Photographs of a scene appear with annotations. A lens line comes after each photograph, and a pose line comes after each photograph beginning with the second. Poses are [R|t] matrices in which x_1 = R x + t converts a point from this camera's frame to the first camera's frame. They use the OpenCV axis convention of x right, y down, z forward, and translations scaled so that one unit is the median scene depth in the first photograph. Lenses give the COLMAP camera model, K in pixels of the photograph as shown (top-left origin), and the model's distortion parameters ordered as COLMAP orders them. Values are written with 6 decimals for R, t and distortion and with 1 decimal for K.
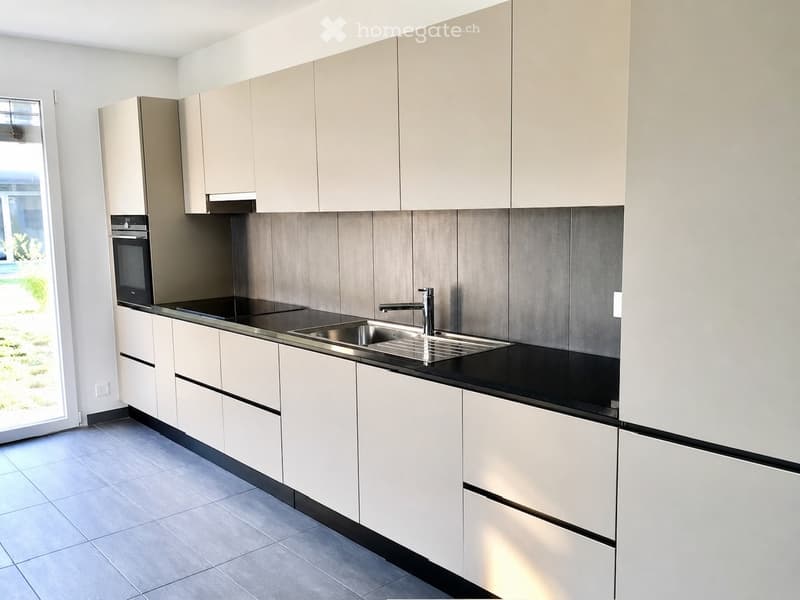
lens RADIAL K [[707.3, 0, 399.4], [0, 707.3, 296.8], [0, 0, 1]] dist [0.100897, -0.160372]
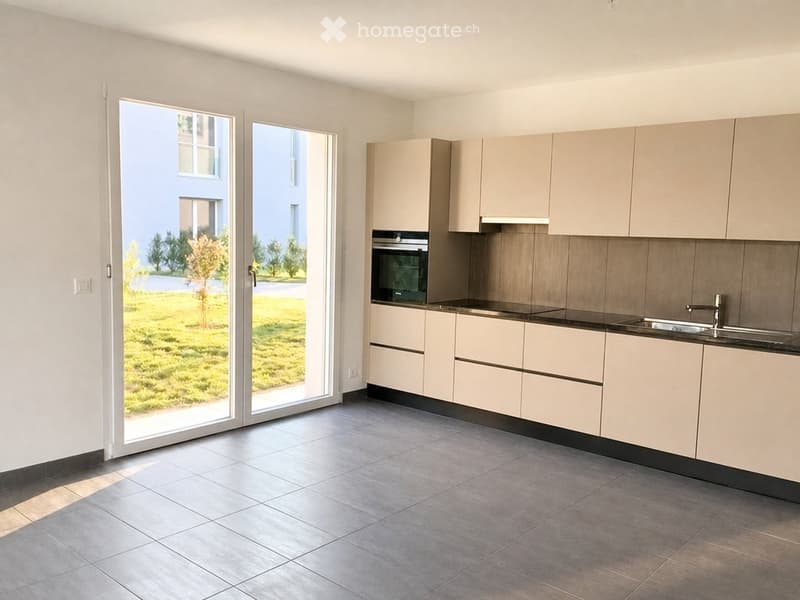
lens RADIAL K [[707.3, 0, 399.4], [0, 707.3, 296.8], [0, 0, 1]] dist [0.100897, -0.160372]
pose [[0.990396, 0.029887, 0.134992, -0.541568], [-0.026266, 0.999248, -0.028525, 0.035551], [-0.135743, 0.024705, 0.990436, -0.215209]]
